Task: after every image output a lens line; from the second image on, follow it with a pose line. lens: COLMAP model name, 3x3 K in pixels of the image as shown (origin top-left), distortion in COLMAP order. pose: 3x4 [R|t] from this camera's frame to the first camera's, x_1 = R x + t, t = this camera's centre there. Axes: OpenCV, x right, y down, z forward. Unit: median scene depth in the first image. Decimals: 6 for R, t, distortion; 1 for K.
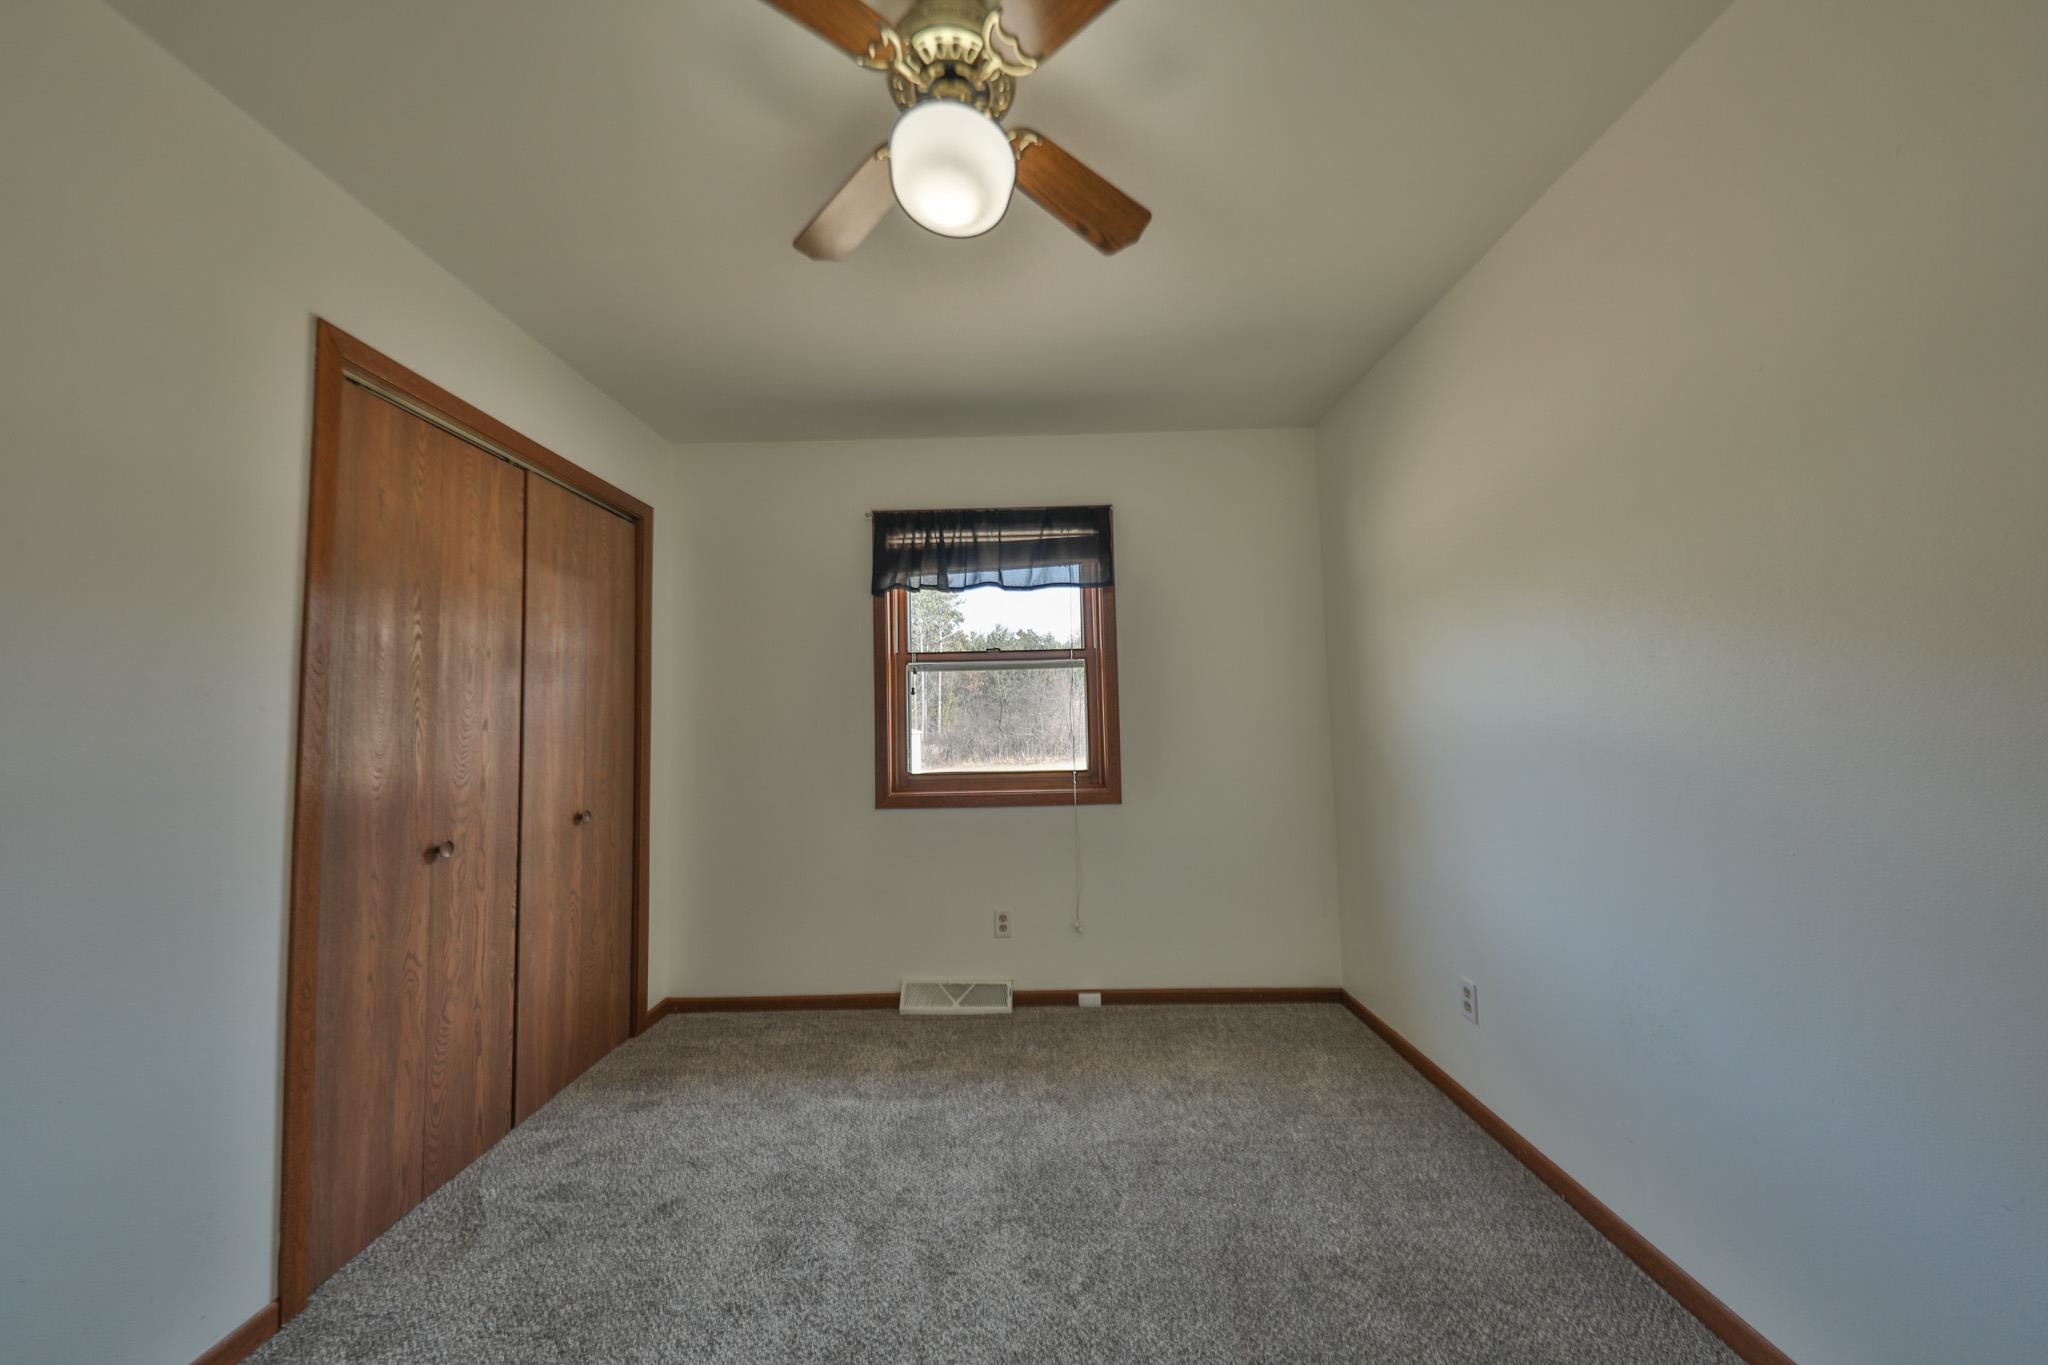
lens RADIAL K [[688.0, 0, 1011.6], [0, 688.0, 693.8], [0, 0, 1]] dist [0.016215, -0.000106]
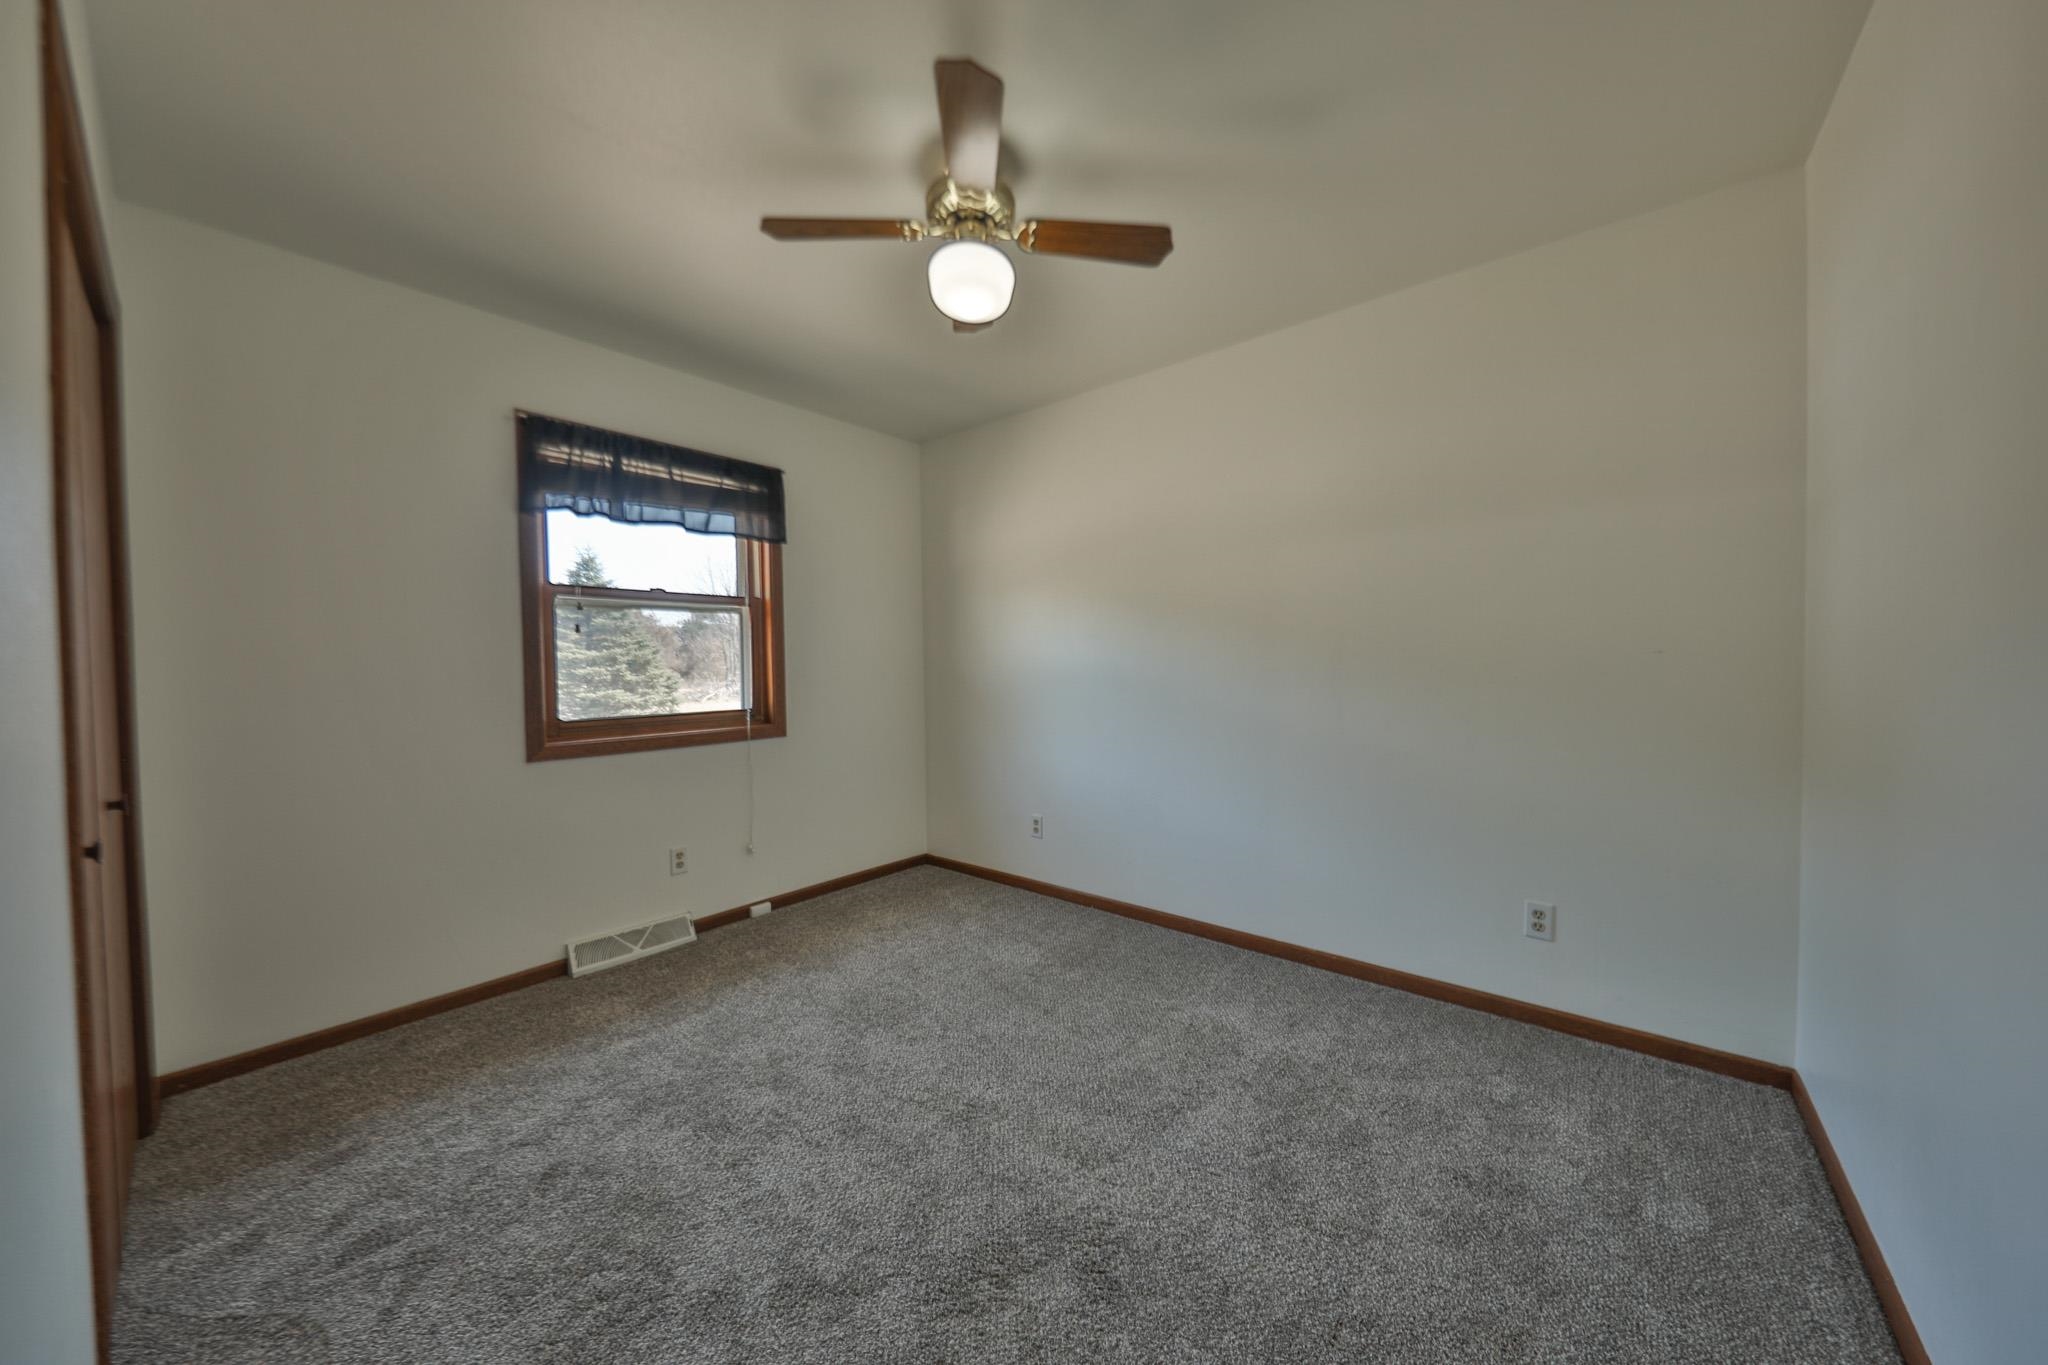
lens RADIAL K [[688.0, 0, 1011.6], [0, 688.0, 693.8], [0, 0, 1]] dist [0.016215, -0.000106]
pose [[0.645116, -0.021996, 0.763768, -0.482040], [-0.030487, 0.998049, 0.054494, 0.016005], [-0.763476, -0.058440, 0.643186, -0.021664]]
